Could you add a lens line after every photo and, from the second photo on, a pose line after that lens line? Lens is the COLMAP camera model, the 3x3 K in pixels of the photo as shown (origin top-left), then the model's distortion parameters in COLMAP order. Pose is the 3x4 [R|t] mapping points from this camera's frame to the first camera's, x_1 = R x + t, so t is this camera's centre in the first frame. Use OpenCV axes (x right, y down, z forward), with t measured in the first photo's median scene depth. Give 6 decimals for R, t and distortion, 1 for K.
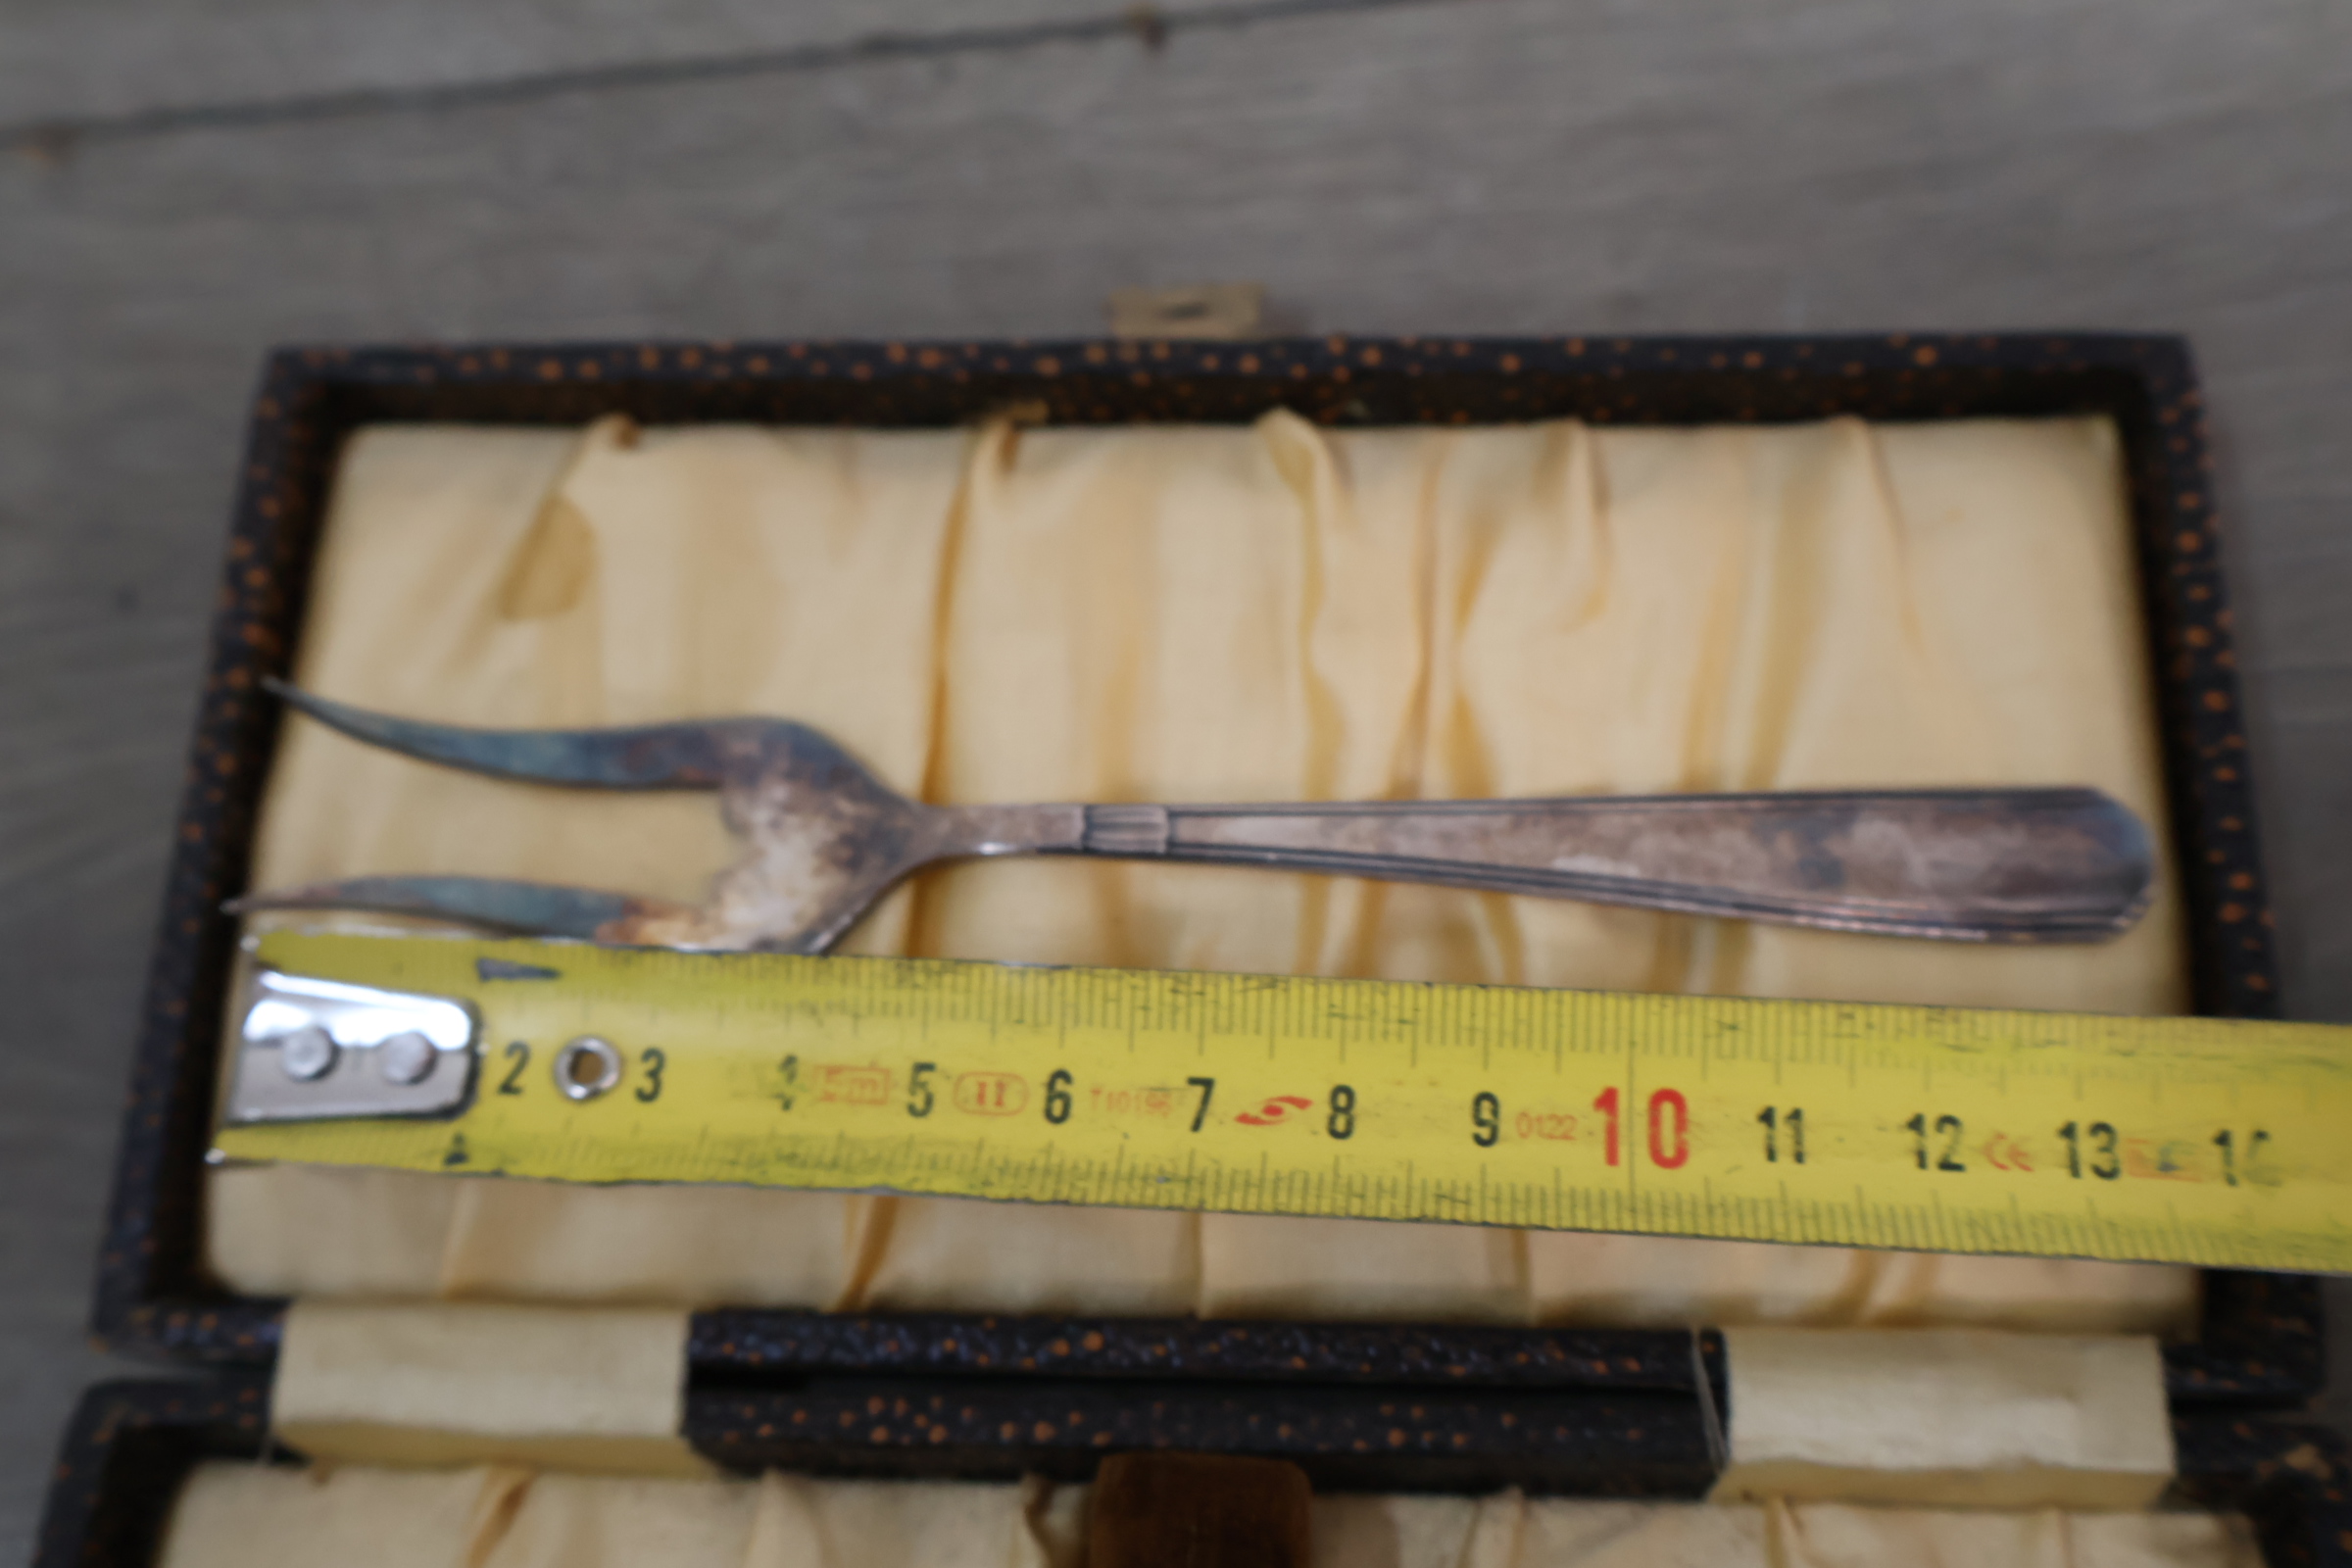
lens RADIAL K [[2431.5, 0, 1177.7], [0, 2431.5, 767.4], [0, 0, 1]] dist [0.017465, 0.000000]
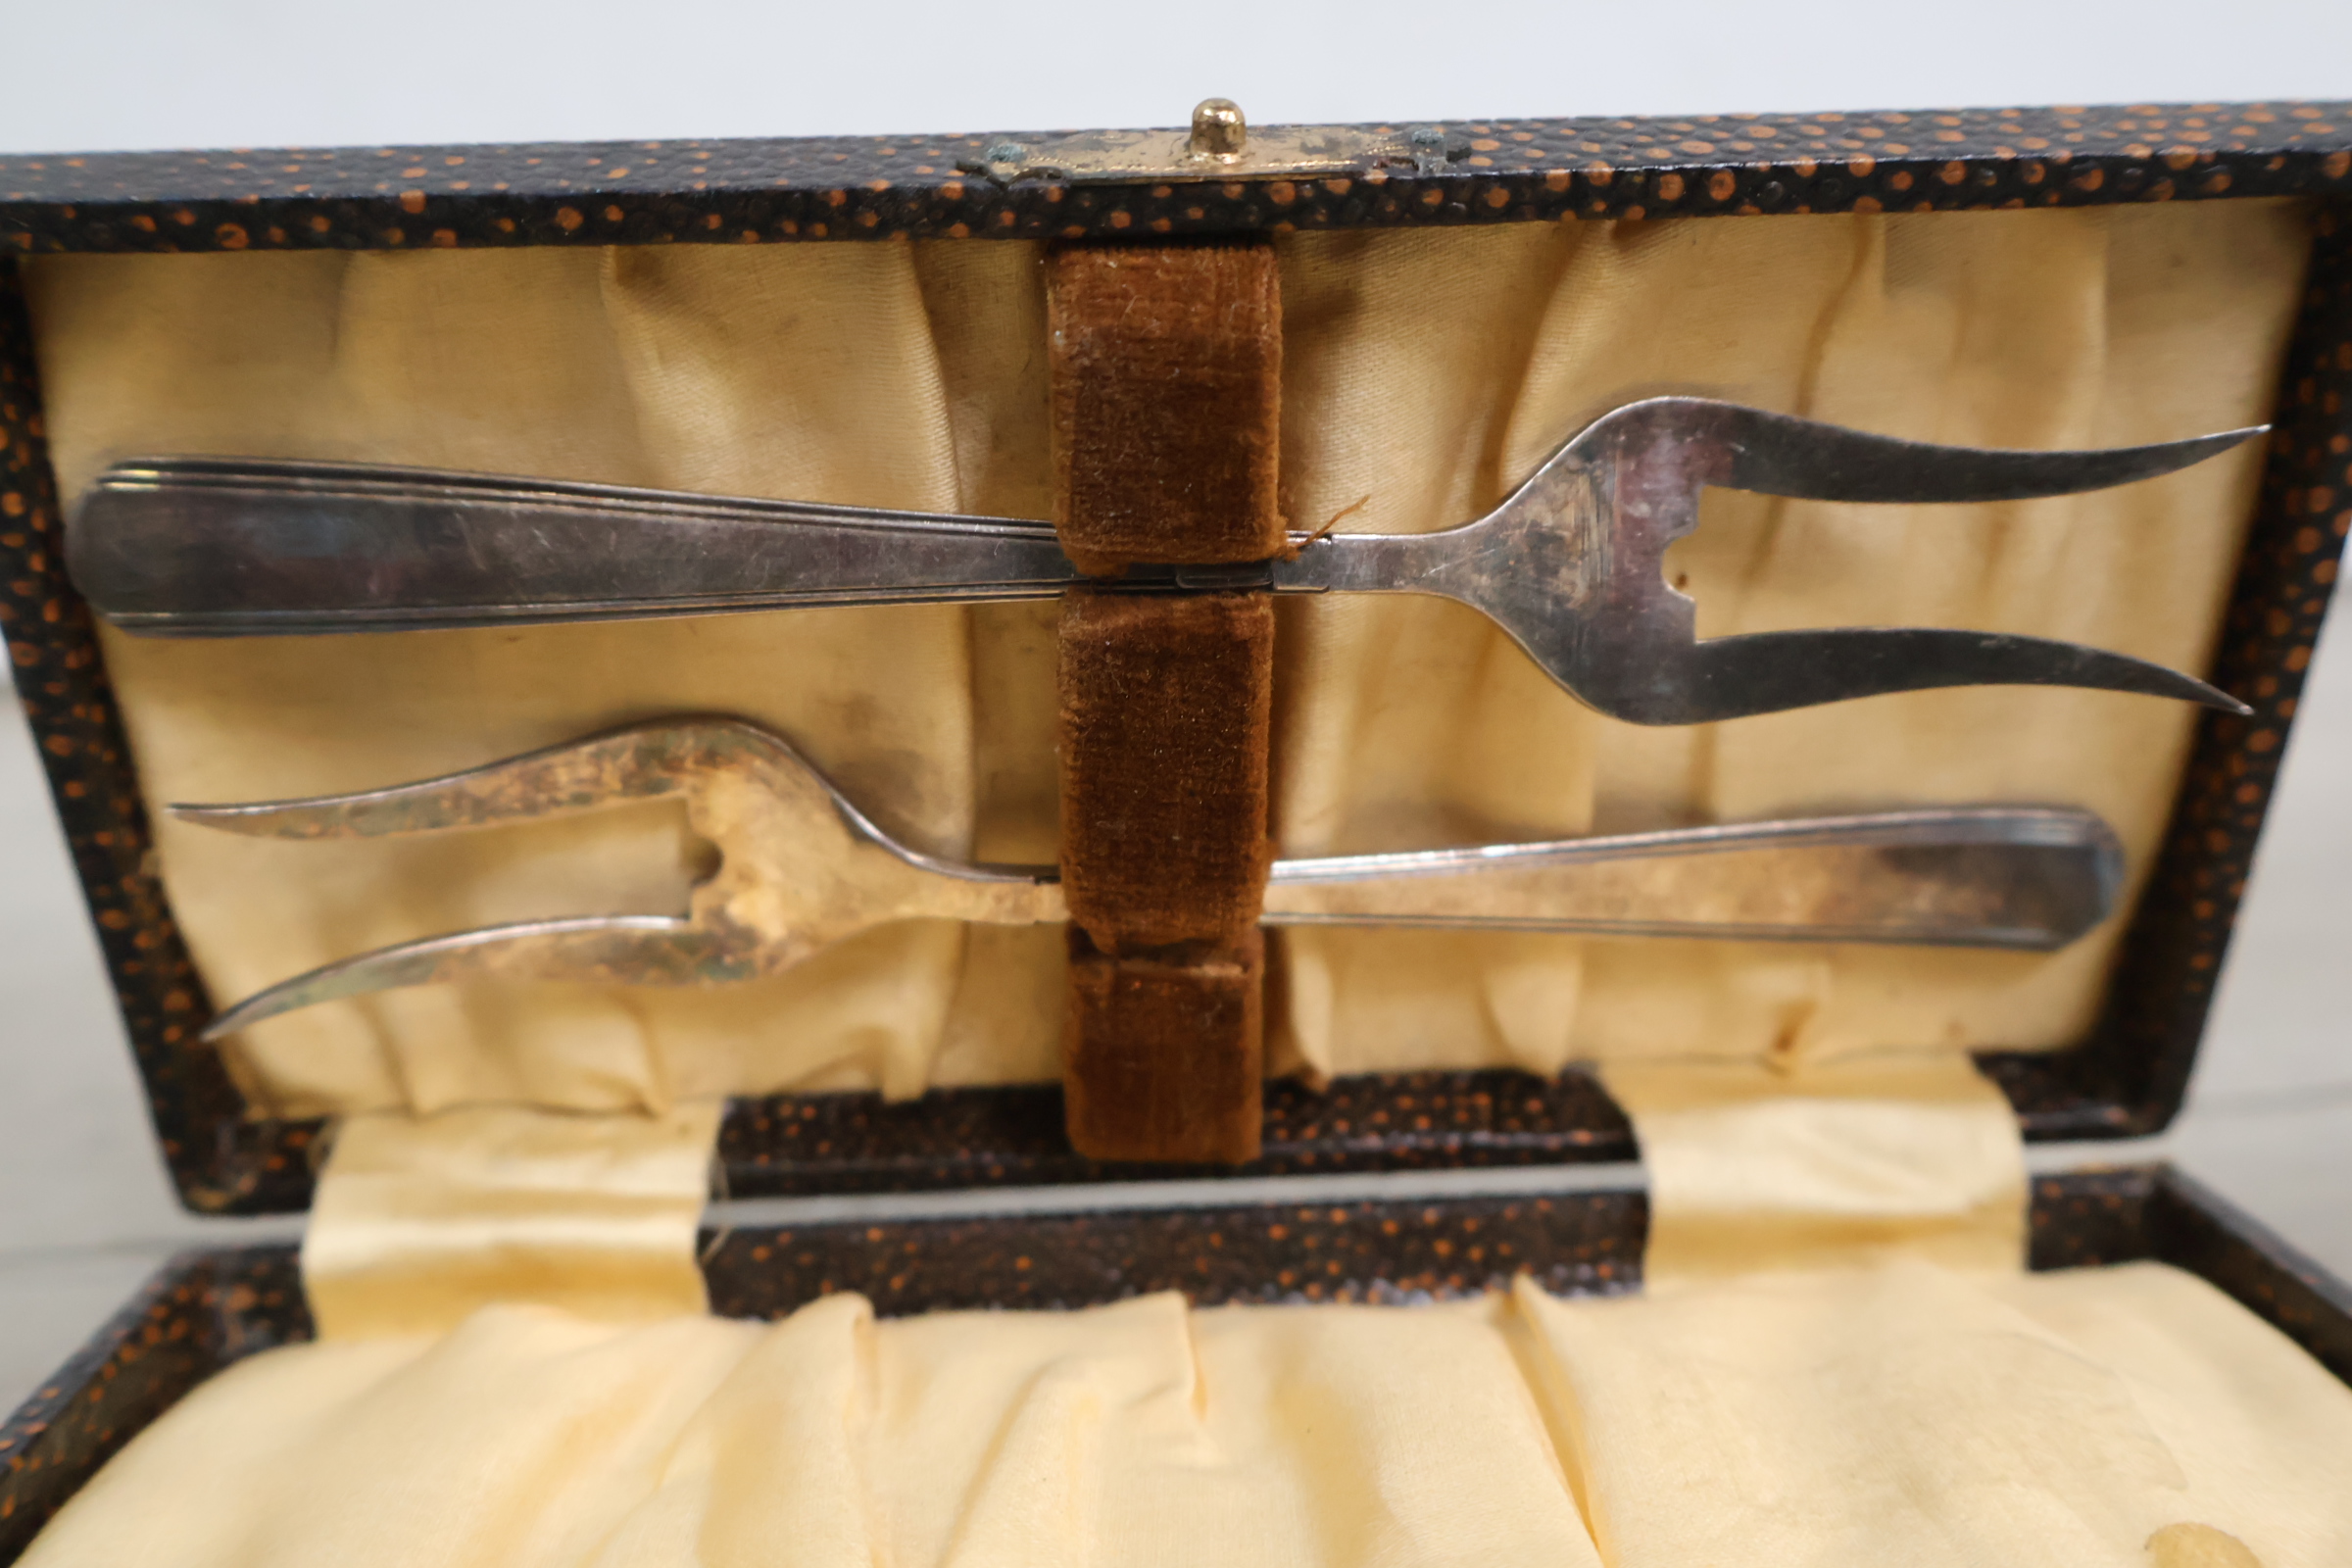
lens RADIAL K [[2431.5, 0, 1167.6], [0, 2431.5, 761.4], [0, 0, 1]] dist [0.017465, 0.000000]
pose [[-0.998934, 0.028943, 0.035973, -0.036395], [-0.032450, -0.994351, -0.101057, 0.559933], [0.032845, -0.102117, 0.994230, -0.106767]]
